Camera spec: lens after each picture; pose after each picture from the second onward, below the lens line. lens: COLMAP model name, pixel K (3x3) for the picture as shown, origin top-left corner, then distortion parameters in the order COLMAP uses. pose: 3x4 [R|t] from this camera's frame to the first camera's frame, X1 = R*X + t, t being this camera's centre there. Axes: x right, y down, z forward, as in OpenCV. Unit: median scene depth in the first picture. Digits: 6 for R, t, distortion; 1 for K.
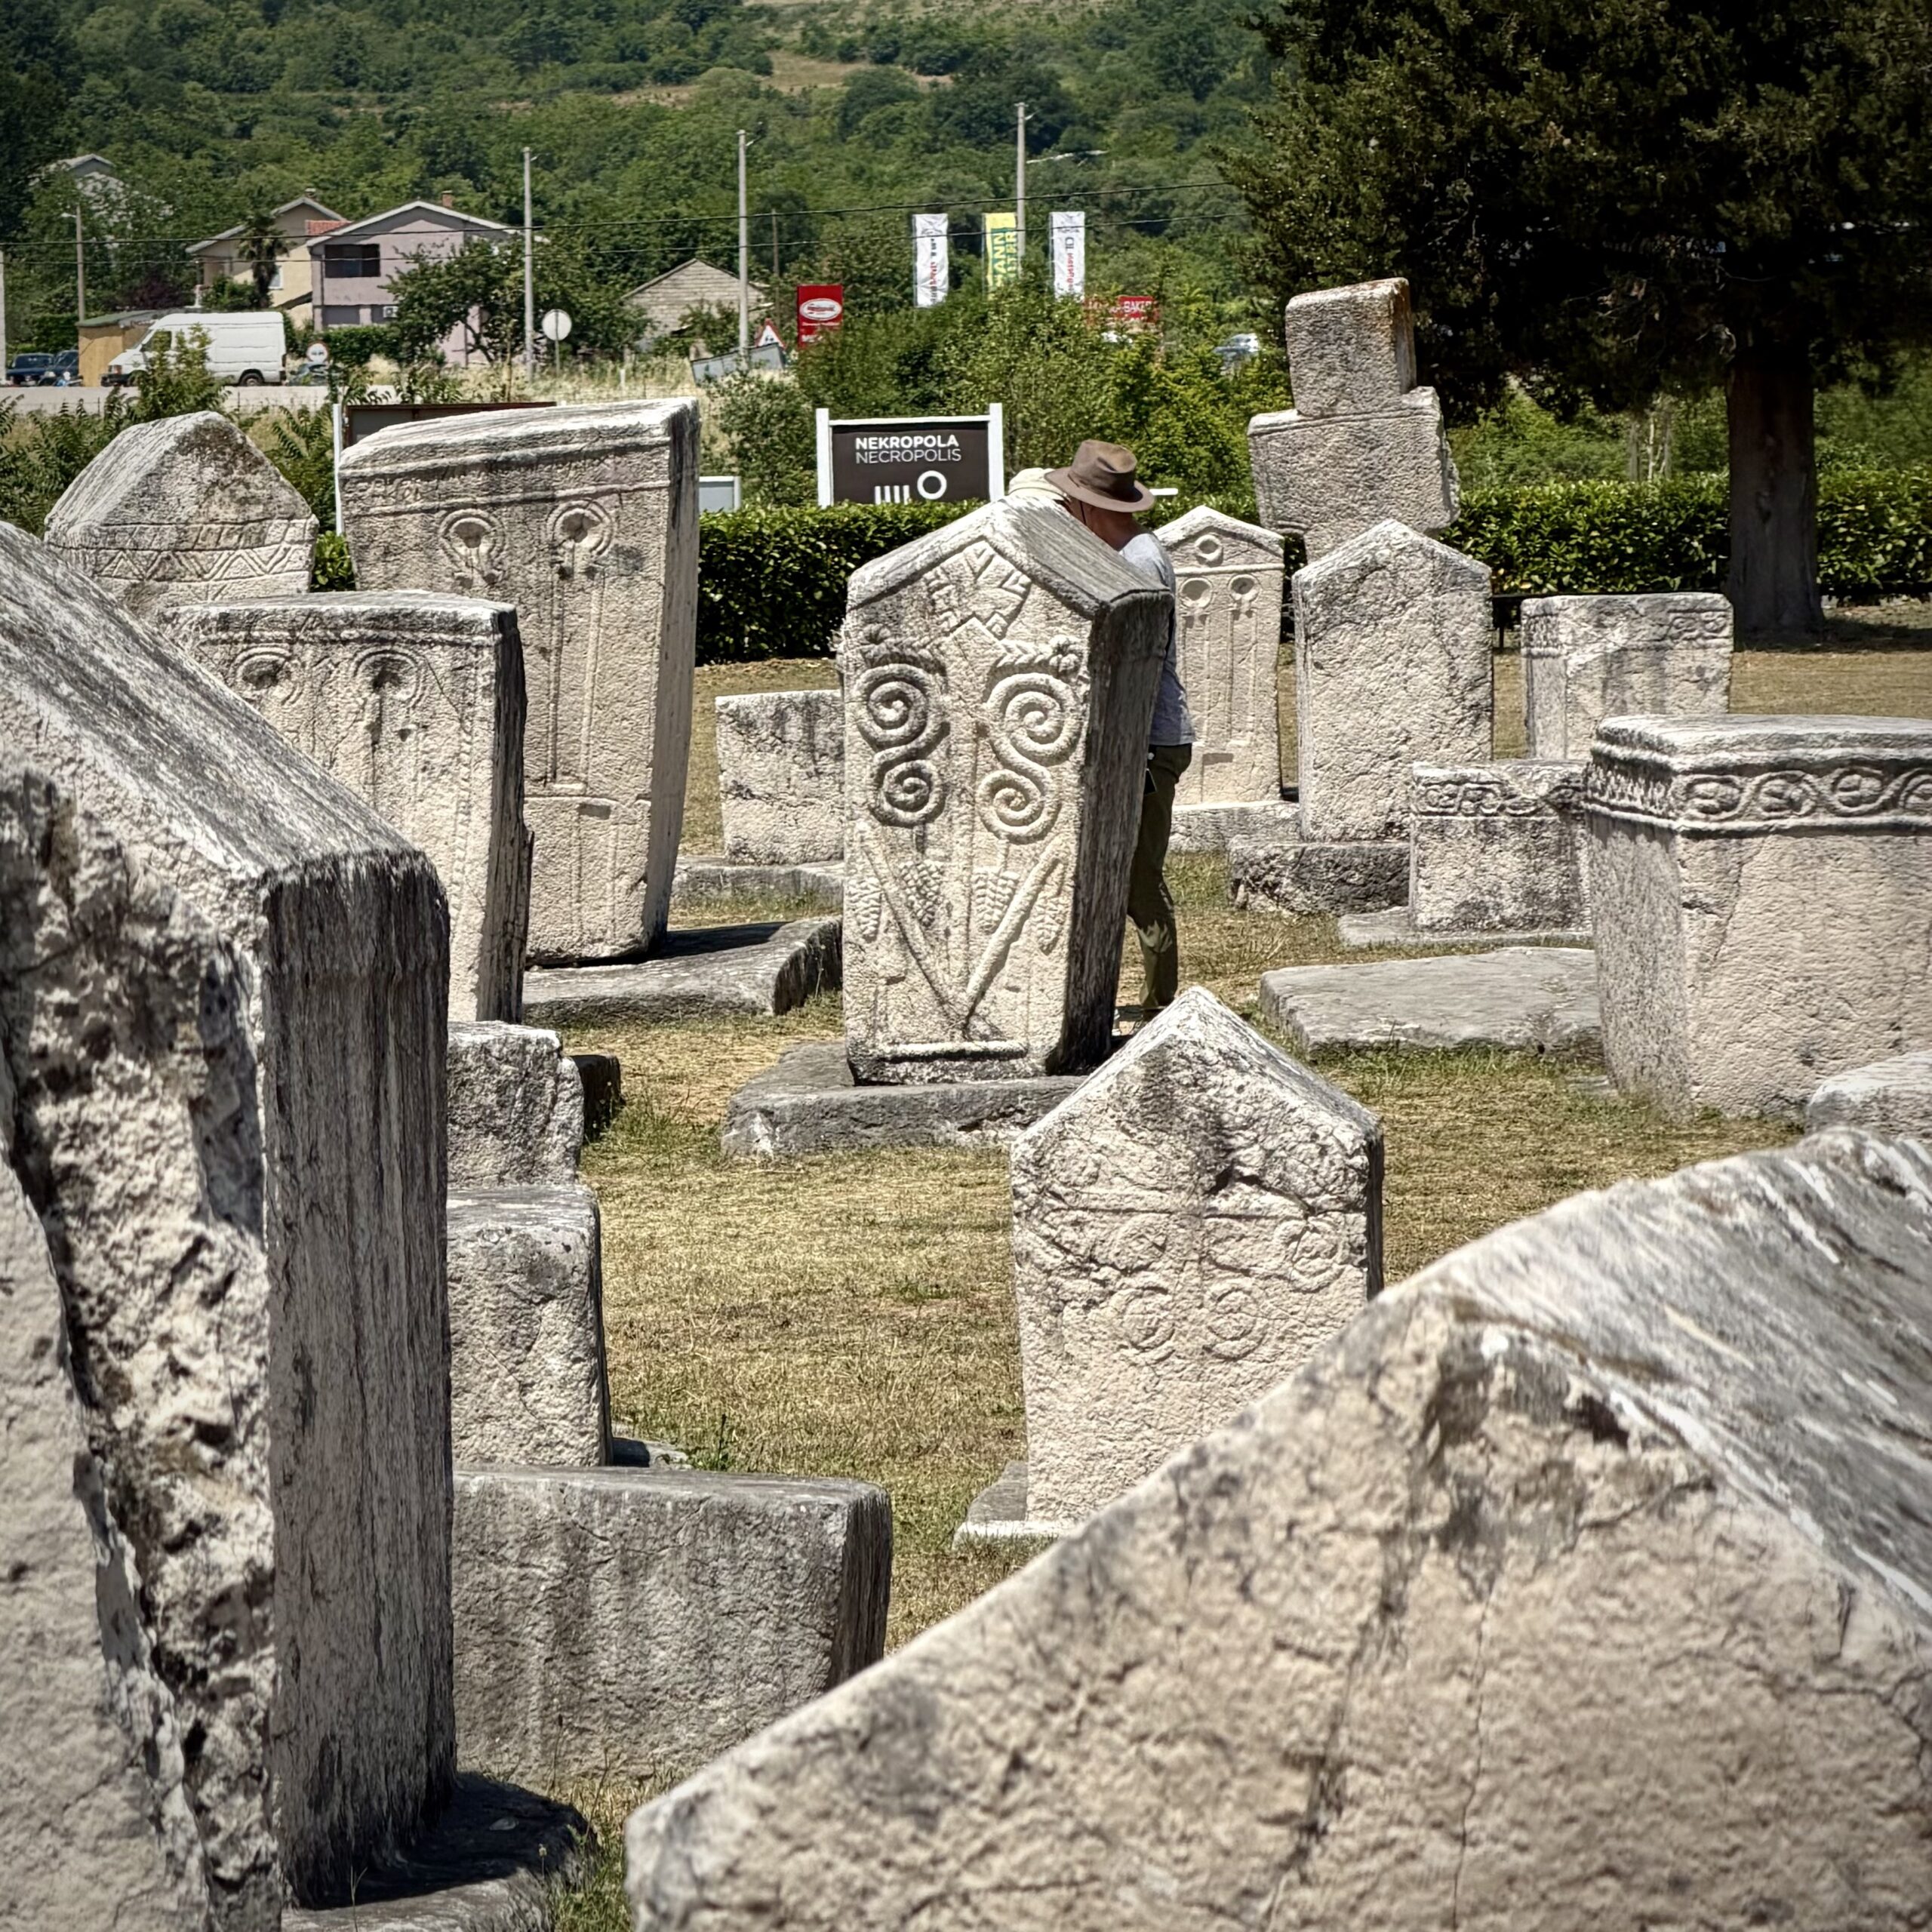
lens RADIAL K [[11381.6, 0, 959.0], [0, 11381.6, 972.7], [0, 0, 1]] dist [0.371251, 0.000000]
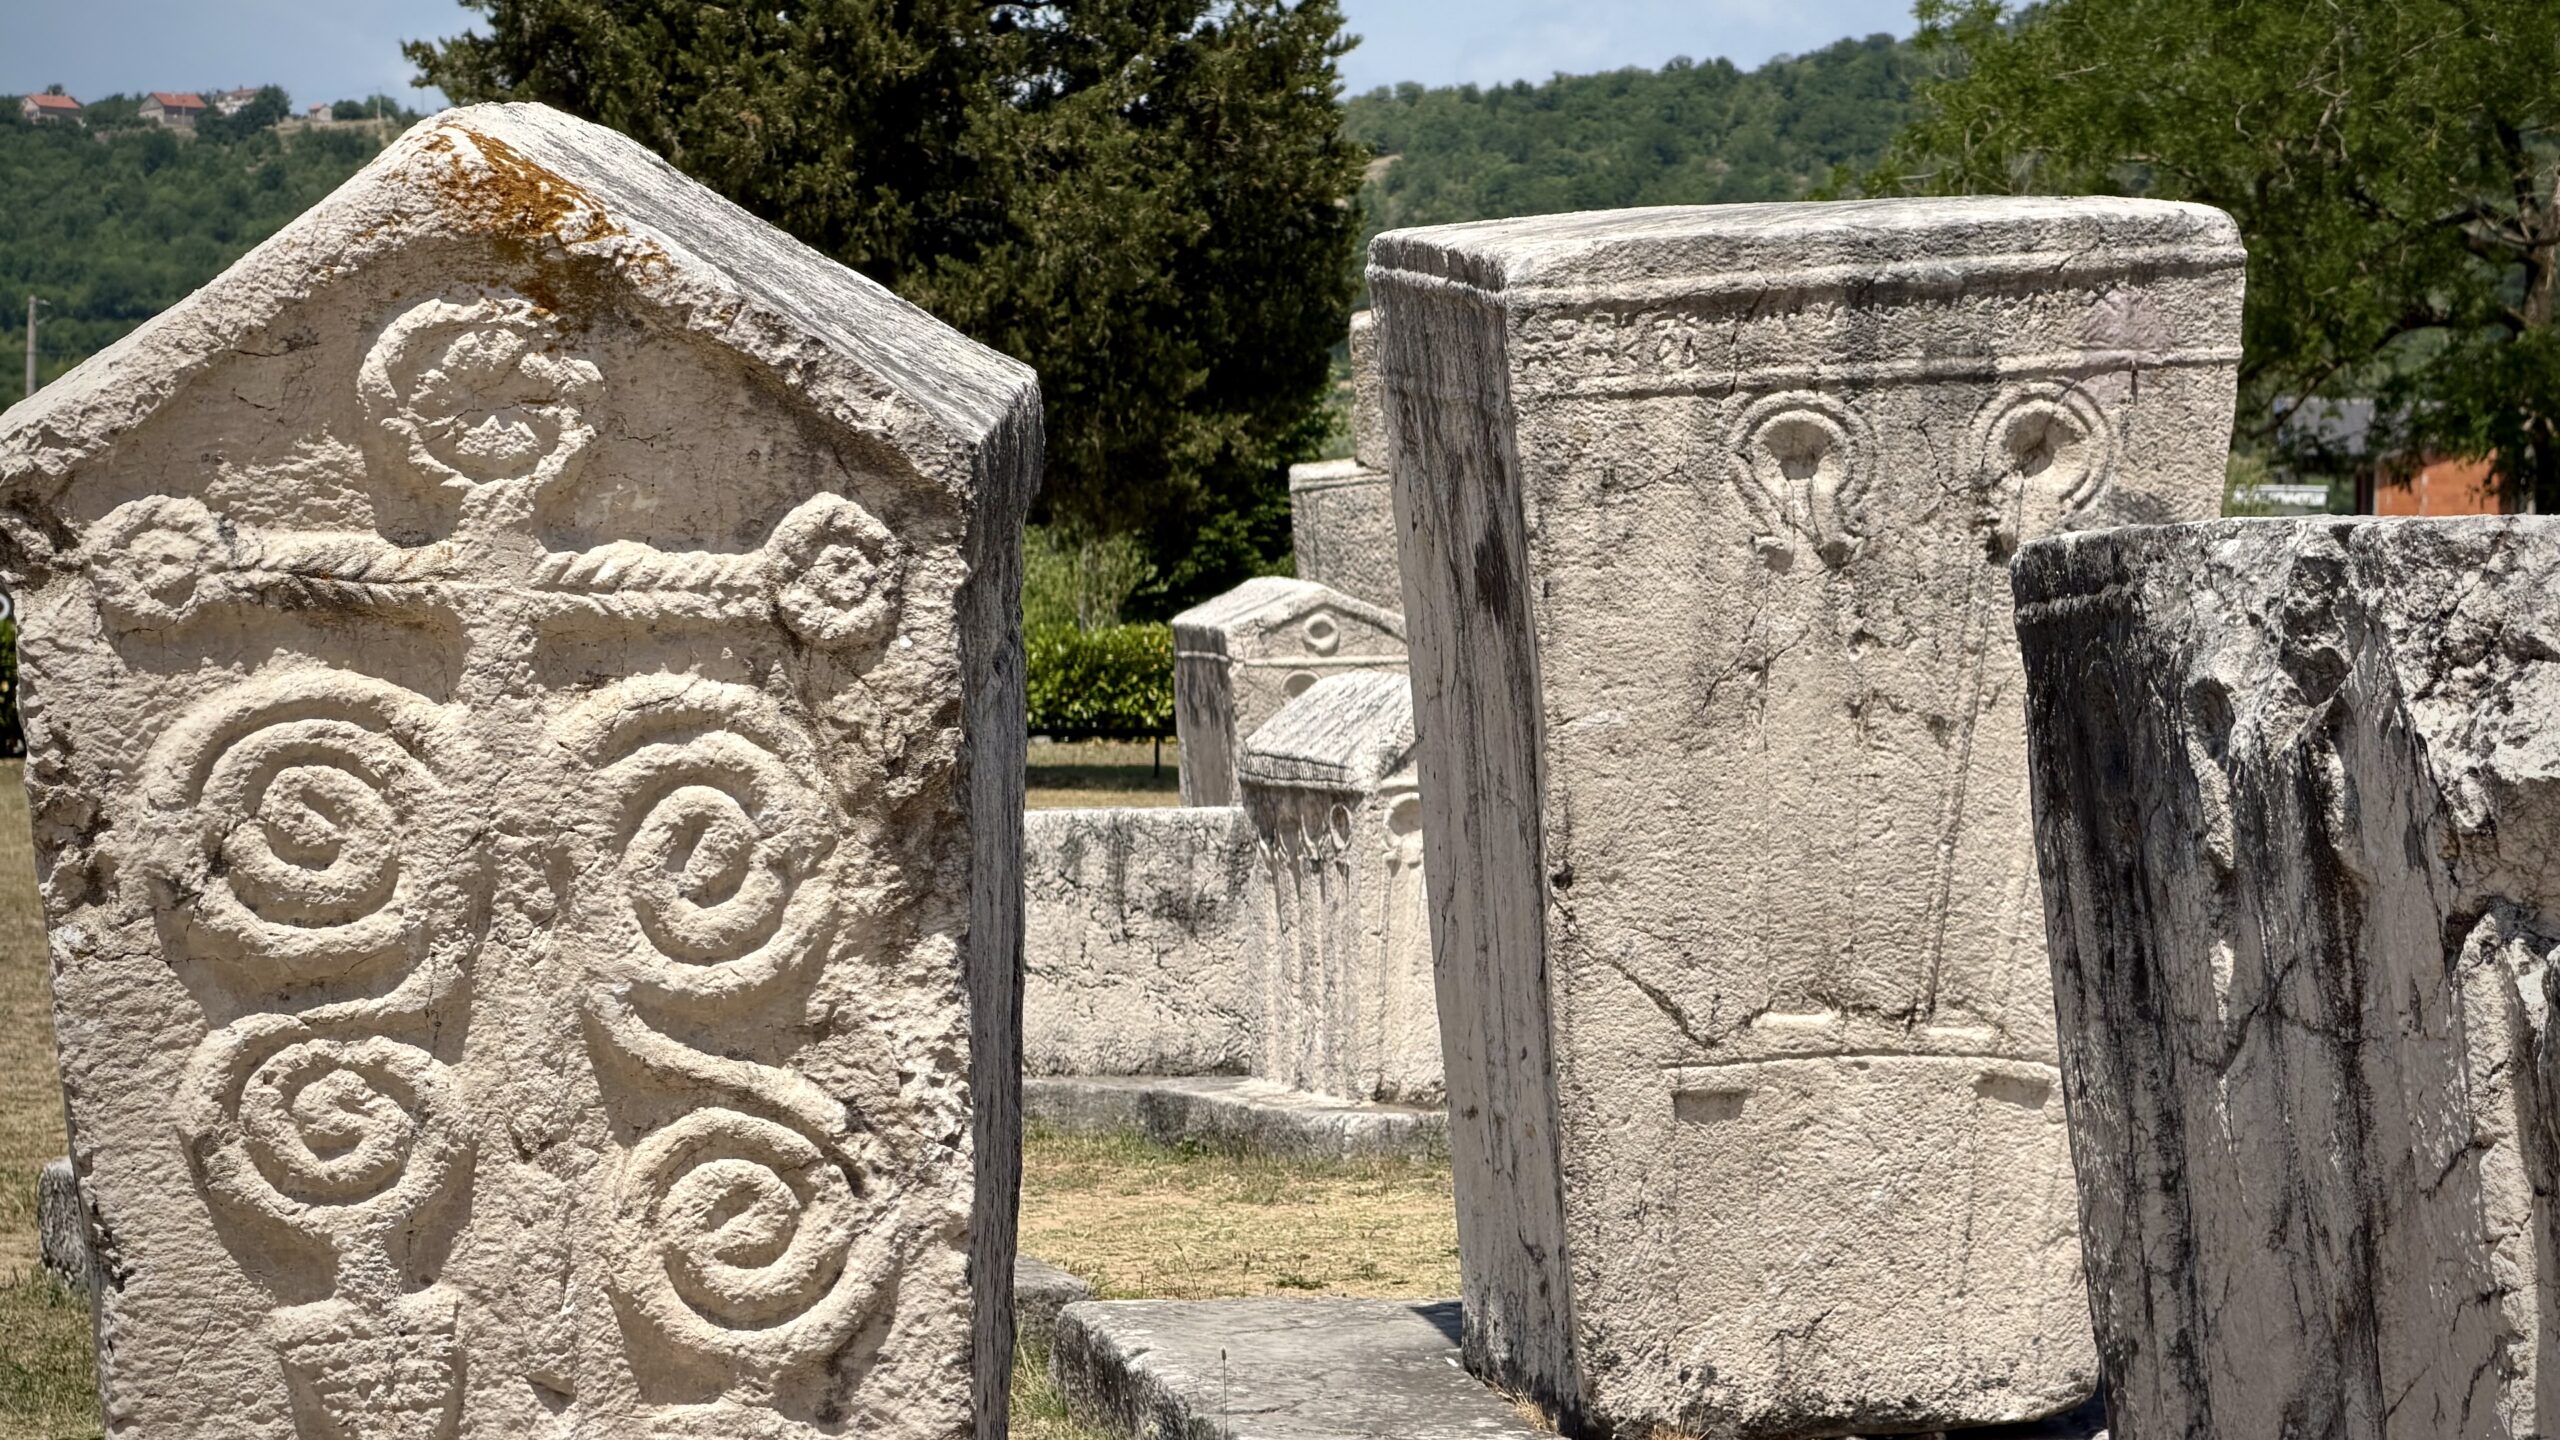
lens RADIAL K [[7544.3, 0, 1323.3], [0, 7544.3, 728.9], [0, 0, 1]] dist [0.238846, 0.000000]
pose [[0.973485, 0.036231, 0.225864, -0.115541], [-0.028064, 0.998834, -0.039271, -0.014790], [-0.227023, 0.031891, 0.973367, 0.668434]]
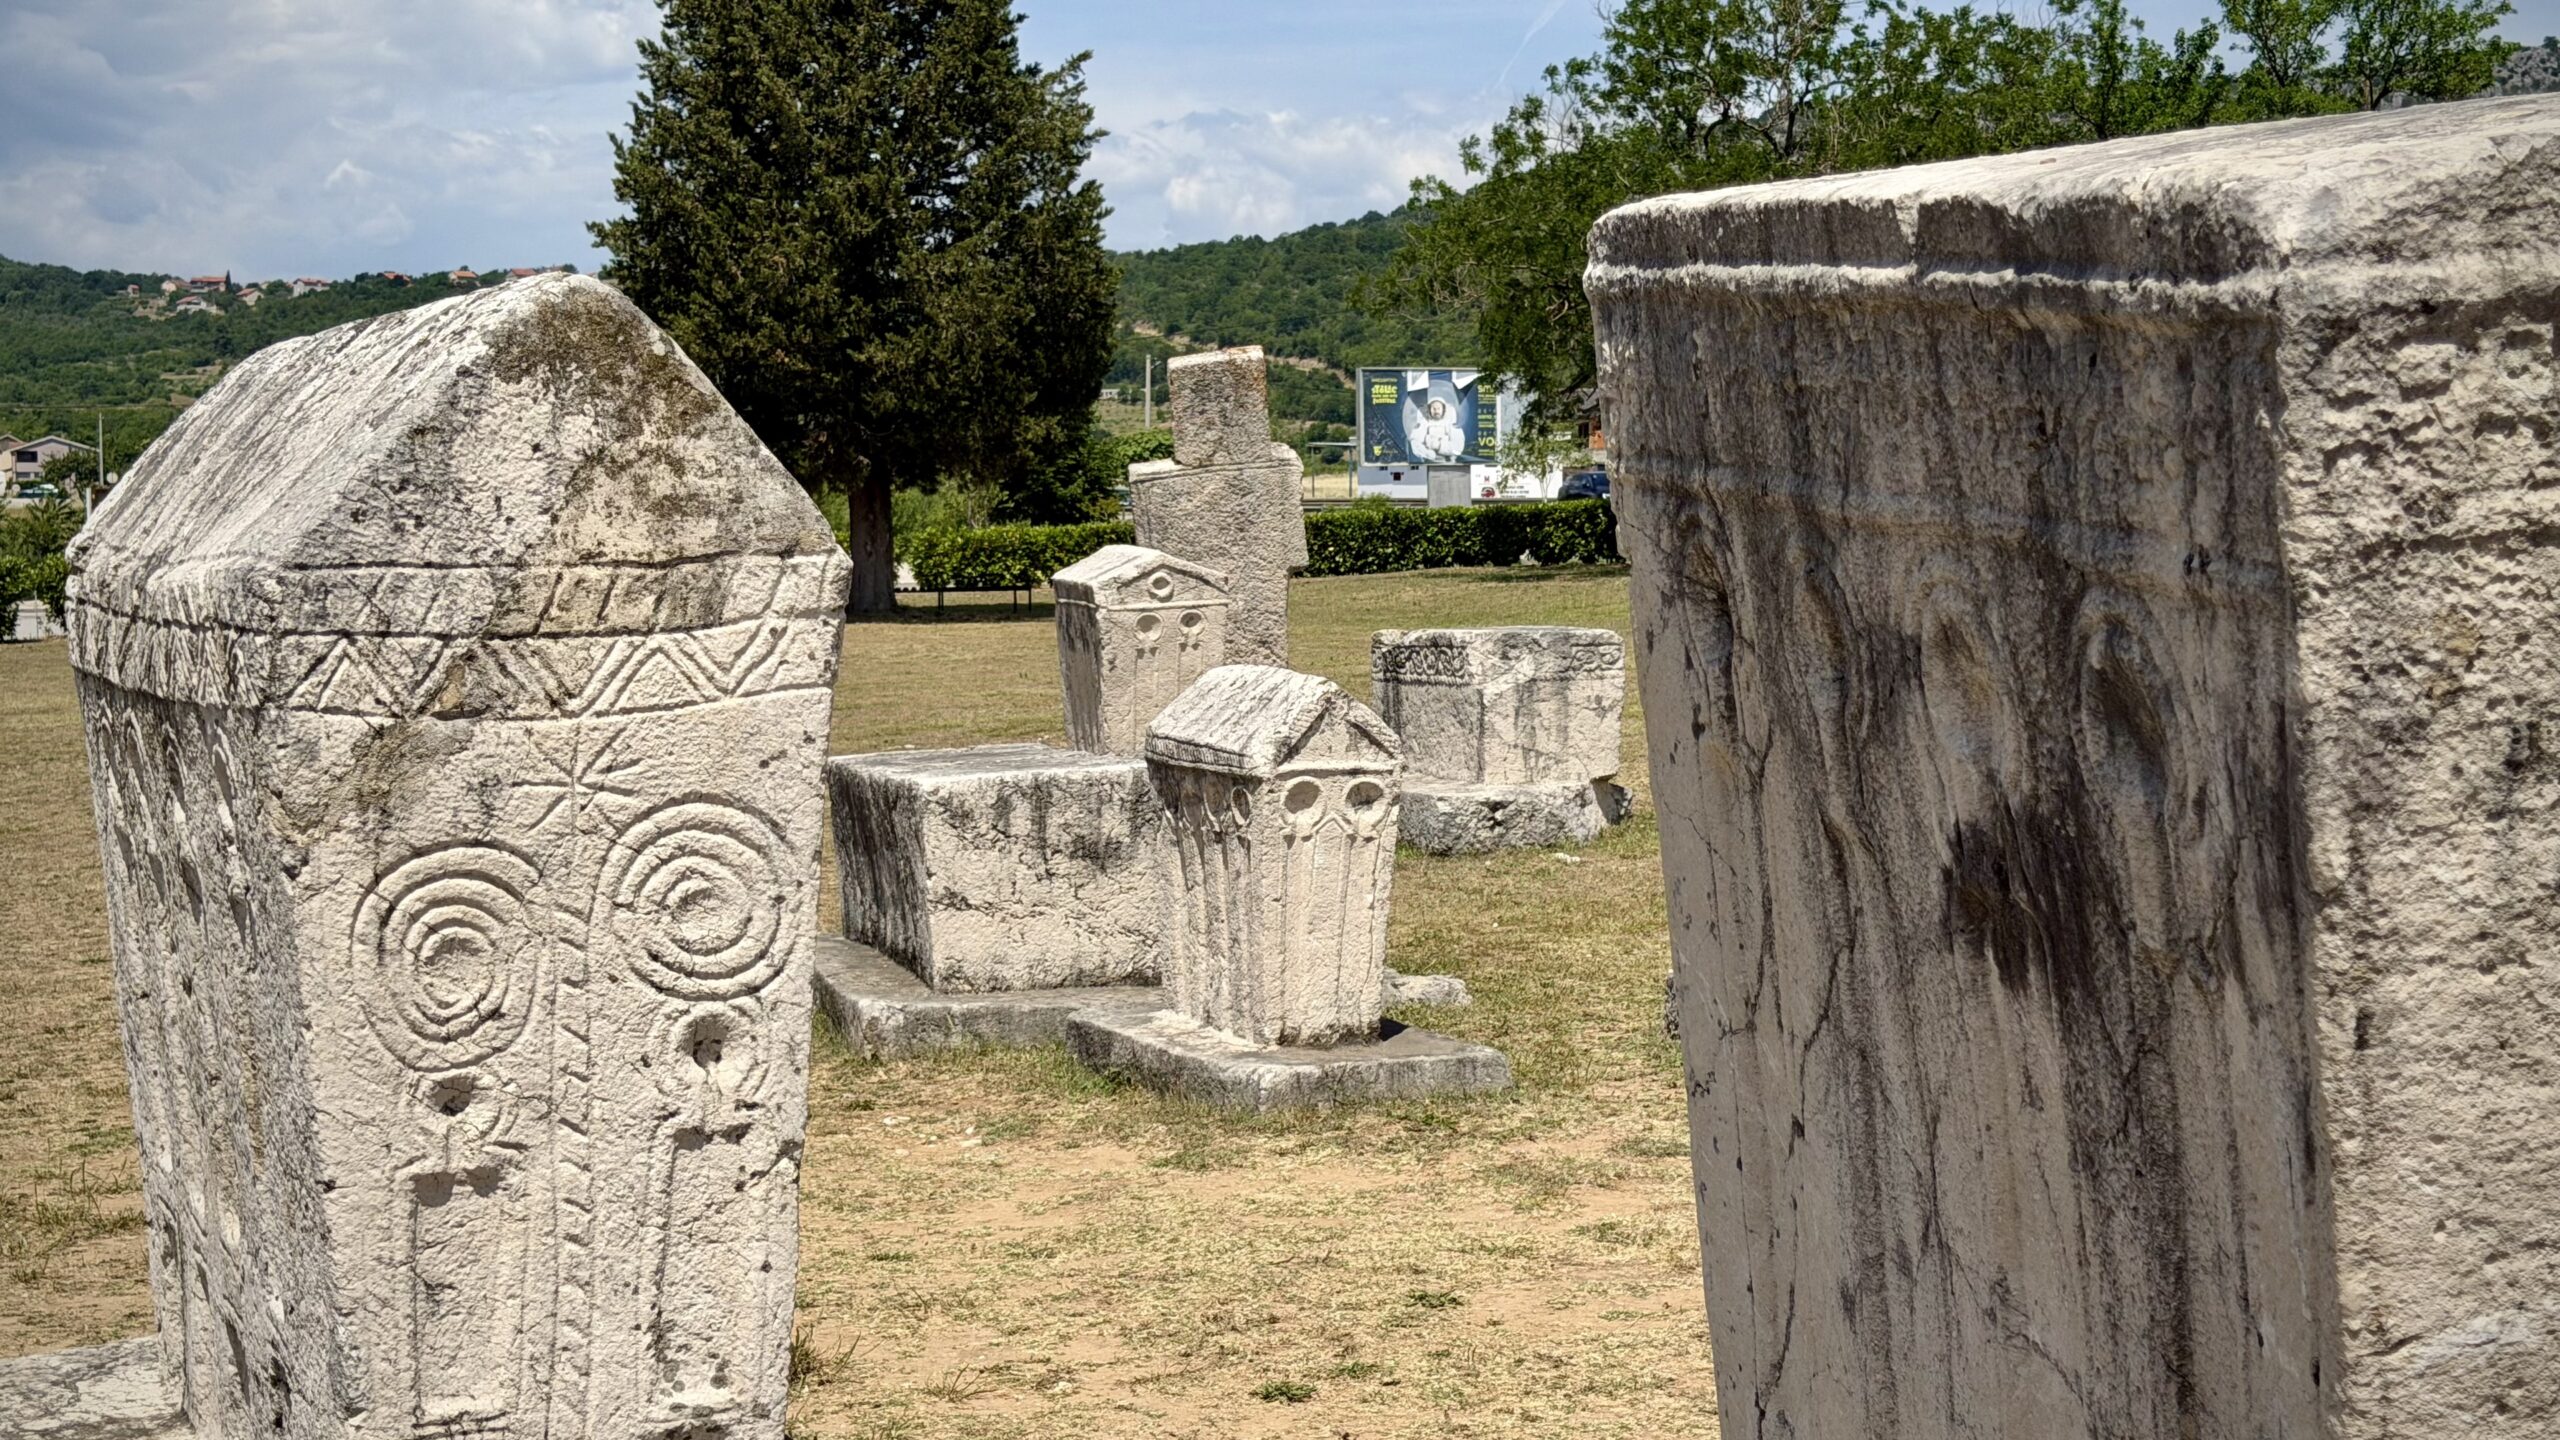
lens RADIAL K [[3514.6, 0, 1294.3], [0, 3514.6, 705.7], [0, 0, 1]] dist [0.141930, 0.000000]
pose [[0.958577, -0.004956, 0.284789, -0.076511], [0.004077, 0.999985, 0.003679, -0.035054], [-0.284803, -0.002366, 0.958583, 0.881295]]
